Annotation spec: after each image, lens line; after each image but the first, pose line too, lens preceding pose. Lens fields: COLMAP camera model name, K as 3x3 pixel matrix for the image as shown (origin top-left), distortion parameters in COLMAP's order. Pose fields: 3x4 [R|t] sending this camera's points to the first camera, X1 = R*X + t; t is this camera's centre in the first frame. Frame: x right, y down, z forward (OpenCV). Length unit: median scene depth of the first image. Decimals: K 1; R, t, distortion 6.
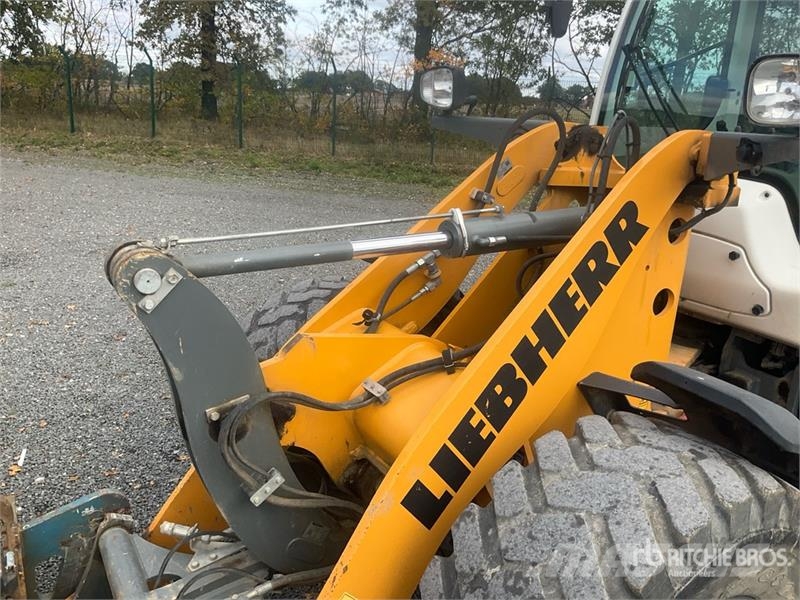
lens RADIAL K [[645.8, 0, 401.4], [0, 645.8, 290.6], [0, 0, 1]] dist [0.055999, -0.101246]
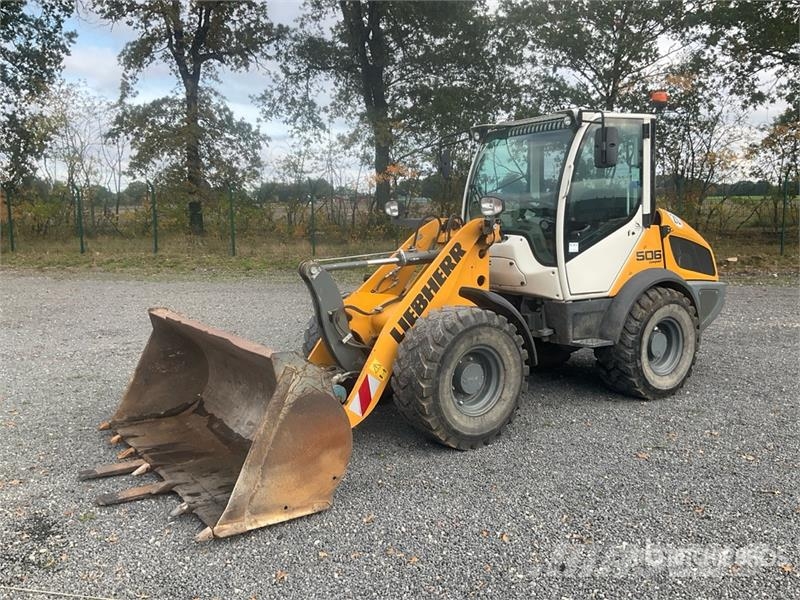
lens RADIAL K [[659.2, 0, 400.9], [0, 659.2, 289.8], [0, 0, 1]] dist [0.047023, -0.106392]
pose [[0.996259, -0.072677, 0.046760, -0.049910], [0.079041, 0.985062, -0.152988, 0.368683], [-0.034942, 0.156112, 0.987121, -1.387053]]
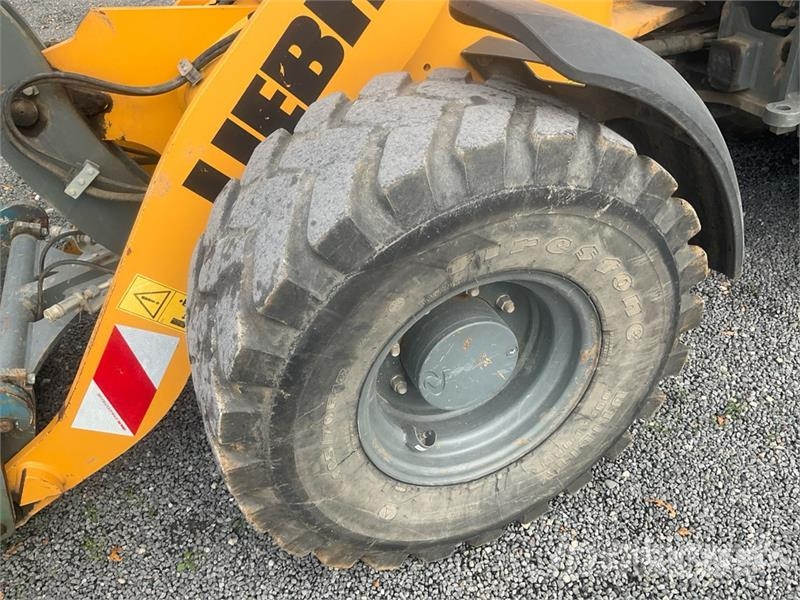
lens RADIAL K [[659.2, 0, 400.9], [0, 659.2, 289.8], [0, 0, 1]] dist [0.047023, -0.106392]
pose [[0.975489, -0.007439, -0.219920, 0.295265], [0.086261, 0.932362, 0.351084, 0.095858], [0.202434, -0.361449, 0.910151, 0.092243]]
